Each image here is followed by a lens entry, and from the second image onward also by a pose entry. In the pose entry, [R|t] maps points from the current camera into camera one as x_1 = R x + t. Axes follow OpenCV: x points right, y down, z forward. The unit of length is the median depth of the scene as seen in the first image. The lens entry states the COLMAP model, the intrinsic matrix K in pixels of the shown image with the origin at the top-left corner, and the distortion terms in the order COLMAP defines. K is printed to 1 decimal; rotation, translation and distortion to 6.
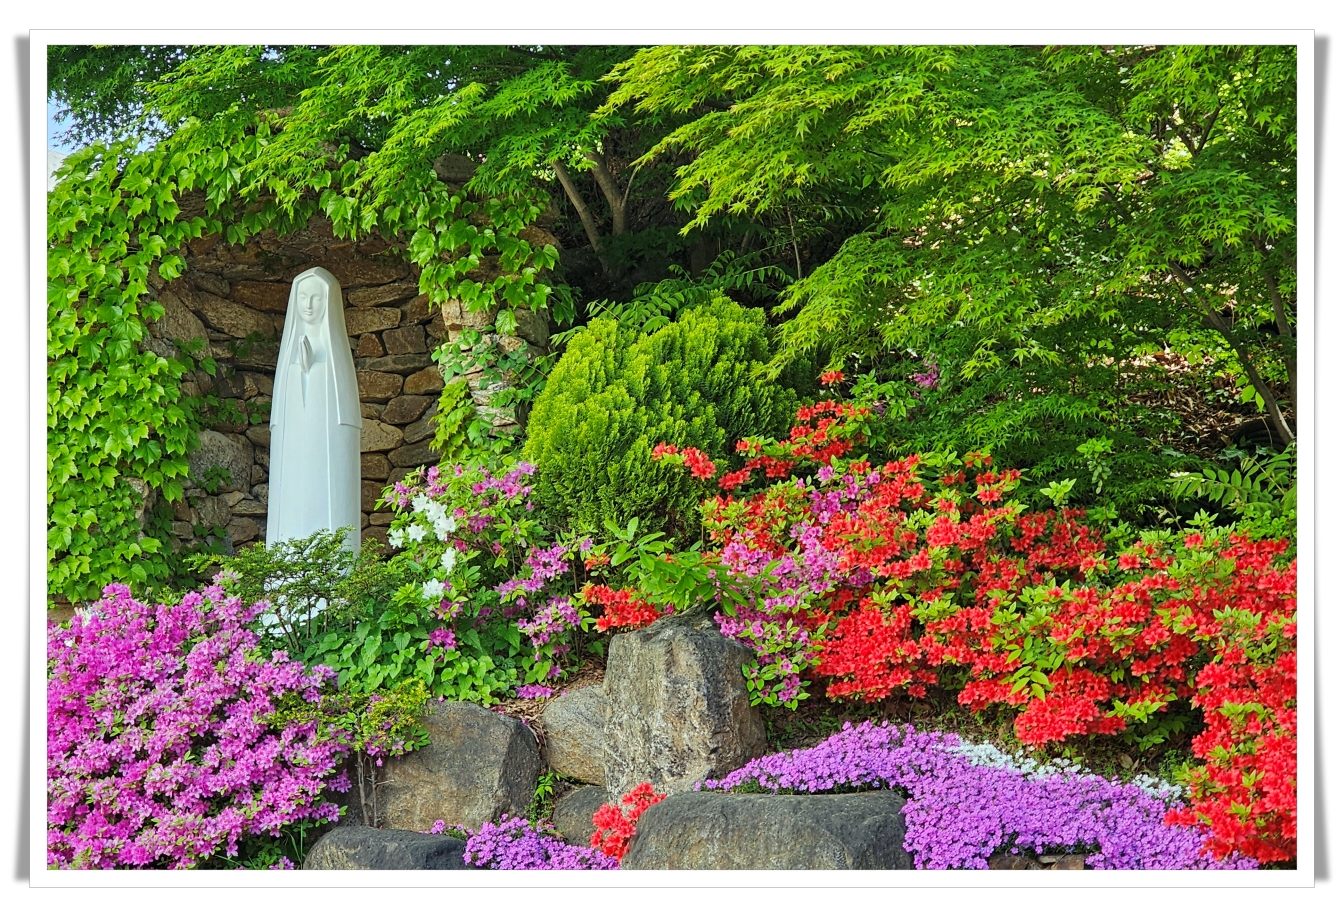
lens RADIAL K [[2788.0, 0, 671.0], [0, 2788.0, 459.0], [0, 0, 1]] dist [-0.103008, 0.000000]
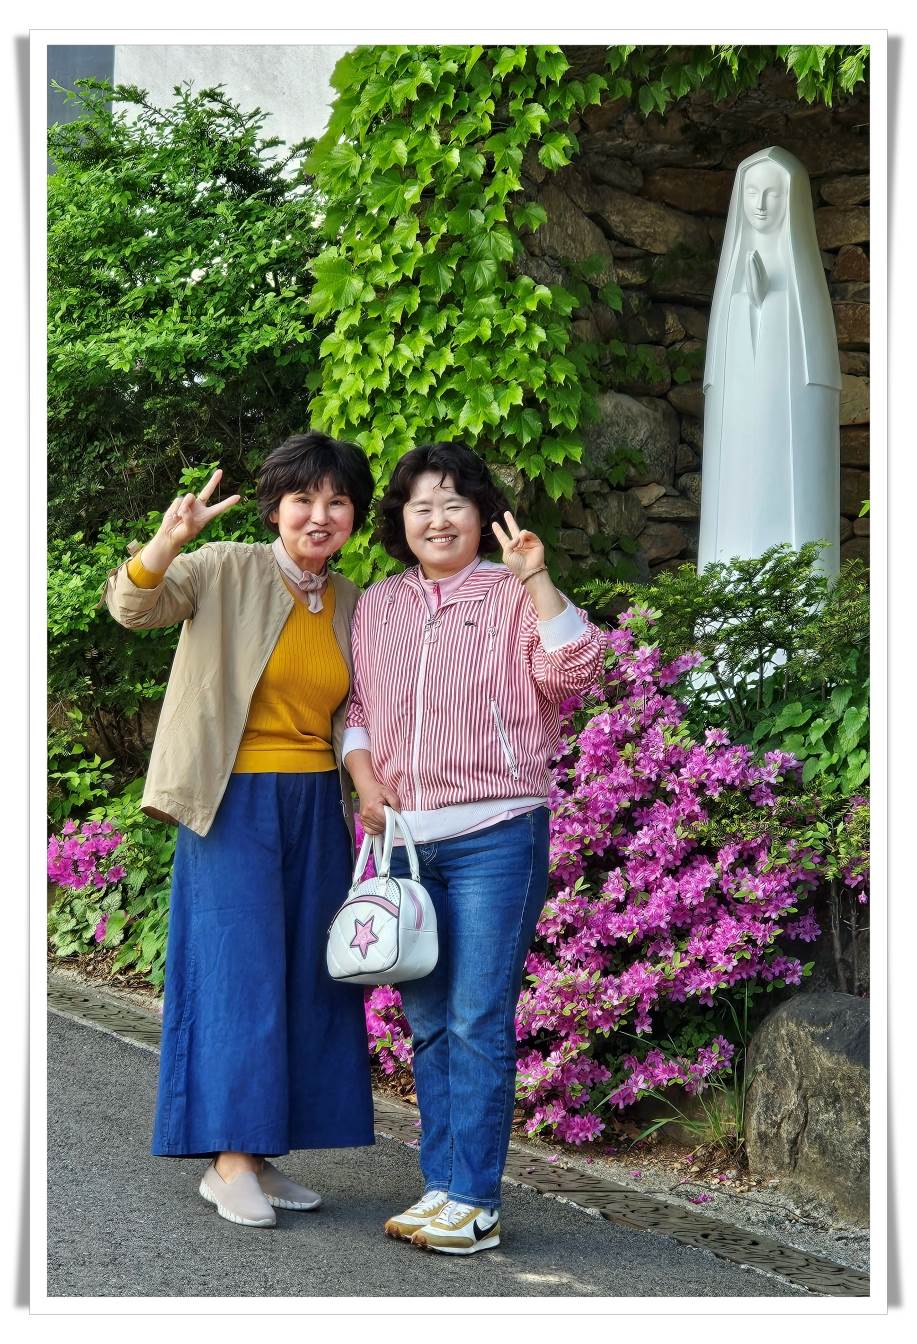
lens RADIAL K [[2788.0, 0, 458.8], [0, 2788.0, 670.7], [0, 0, 1]] dist [-0.103008, 0.000000]
pose [[0.976636, 0.000651, -0.214898, -0.057409], [-0.001514, 0.999991, -0.003848, 0.058372], [0.214894, 0.004084, 0.976629, 0.332591]]
